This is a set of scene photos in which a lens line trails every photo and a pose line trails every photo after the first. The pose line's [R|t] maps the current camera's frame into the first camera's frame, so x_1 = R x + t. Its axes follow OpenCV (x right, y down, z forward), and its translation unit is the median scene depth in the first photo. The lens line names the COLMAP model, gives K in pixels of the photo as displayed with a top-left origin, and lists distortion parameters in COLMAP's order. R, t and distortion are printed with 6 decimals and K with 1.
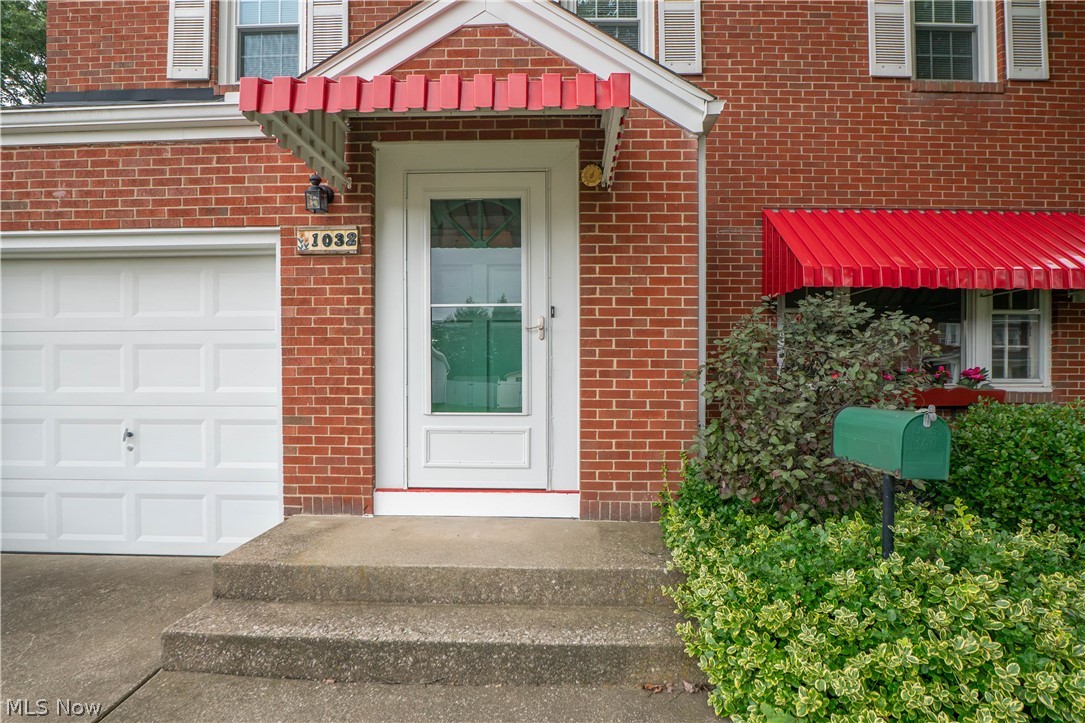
lens RADIAL K [[594.1, 0, 544.3], [0, 594.1, 388.6], [0, 0, 1]] dist [-0.032870, 0.005634]
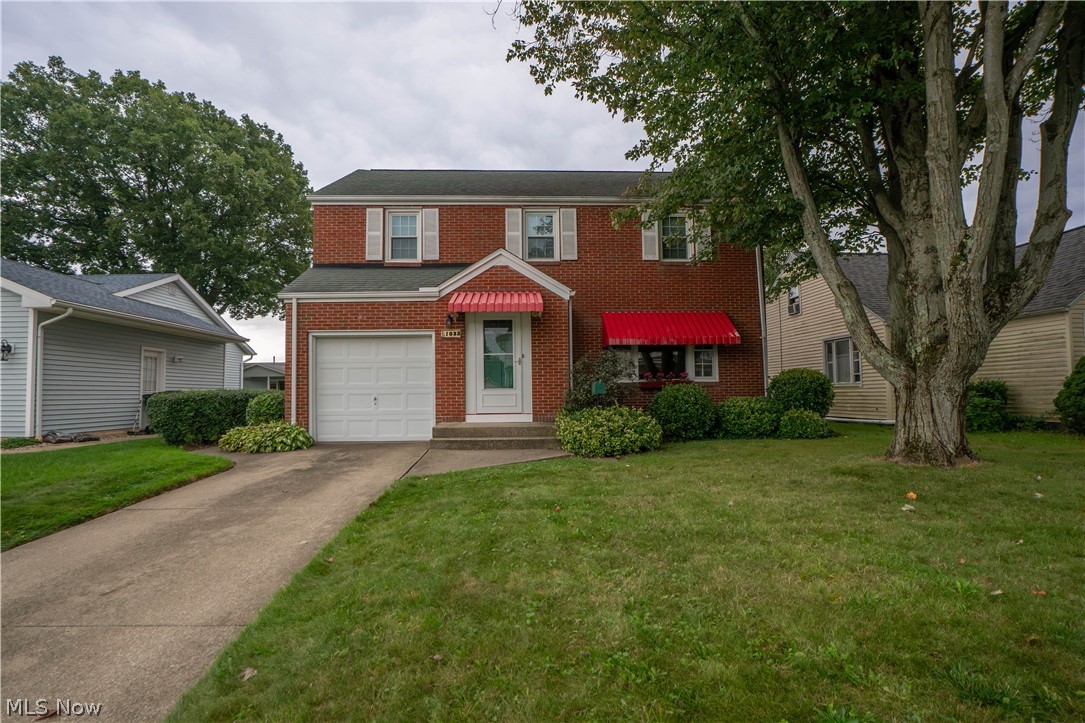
lens RADIAL K [[565.4, 0, 534.6], [0, 565.4, 356.1], [0, 0, 1]] dist [-0.029741, 0.003901]
pose [[0.997682, -0.007839, 0.067591, -0.126284], [0.012564, 0.997485, -0.069762, 0.079120], [-0.066874, 0.070449, 0.995271, -1.969253]]
